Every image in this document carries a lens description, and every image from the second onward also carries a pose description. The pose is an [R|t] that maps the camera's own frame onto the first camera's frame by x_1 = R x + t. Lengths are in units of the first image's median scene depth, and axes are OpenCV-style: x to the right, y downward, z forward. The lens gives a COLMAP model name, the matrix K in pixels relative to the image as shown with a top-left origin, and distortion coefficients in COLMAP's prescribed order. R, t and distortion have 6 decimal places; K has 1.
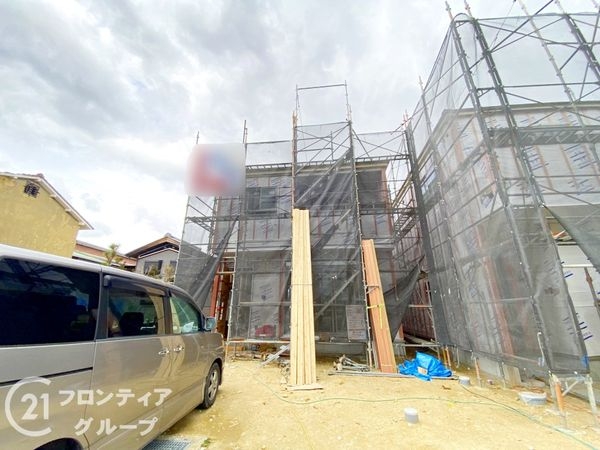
lens RADIAL K [[243.7, 0, 298.9], [0, 243.7, 224.2], [0, 0, 1]] dist [0.017454, -0.019734]
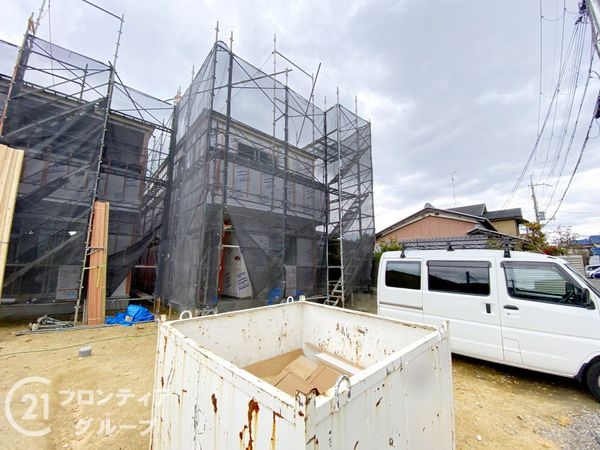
lens RADIAL K [[243.7, 0, 298.9], [0, 243.7, 224.2], [0, 0, 1]] dist [0.017454, -0.019734]
pose [[0.662688, 0.126241, 0.738179, 0.120039], [-0.244103, 0.968270, 0.053550, -0.124811], [-0.707996, -0.215679, 0.672476, -0.314728]]
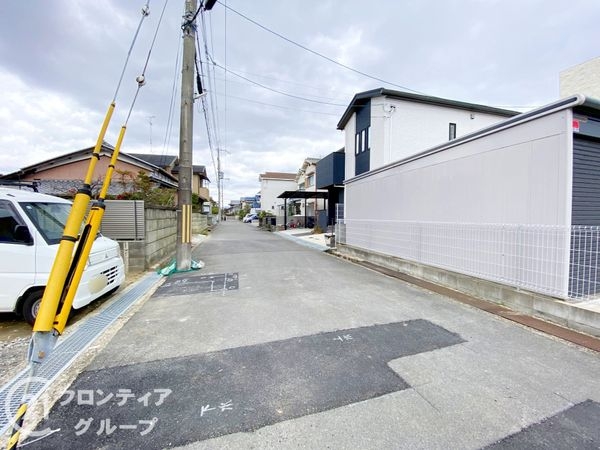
lens RADIAL K [[243.7, 0, 298.9], [0, 243.7, 224.2], [0, 0, 1]] dist [0.017454, -0.019734]
pose [[-0.312764, -0.038624, 0.949045, 0.254018], [-0.312531, 0.947720, -0.064426, -0.277777], [-0.896941, -0.316756, -0.308484, -0.836404]]
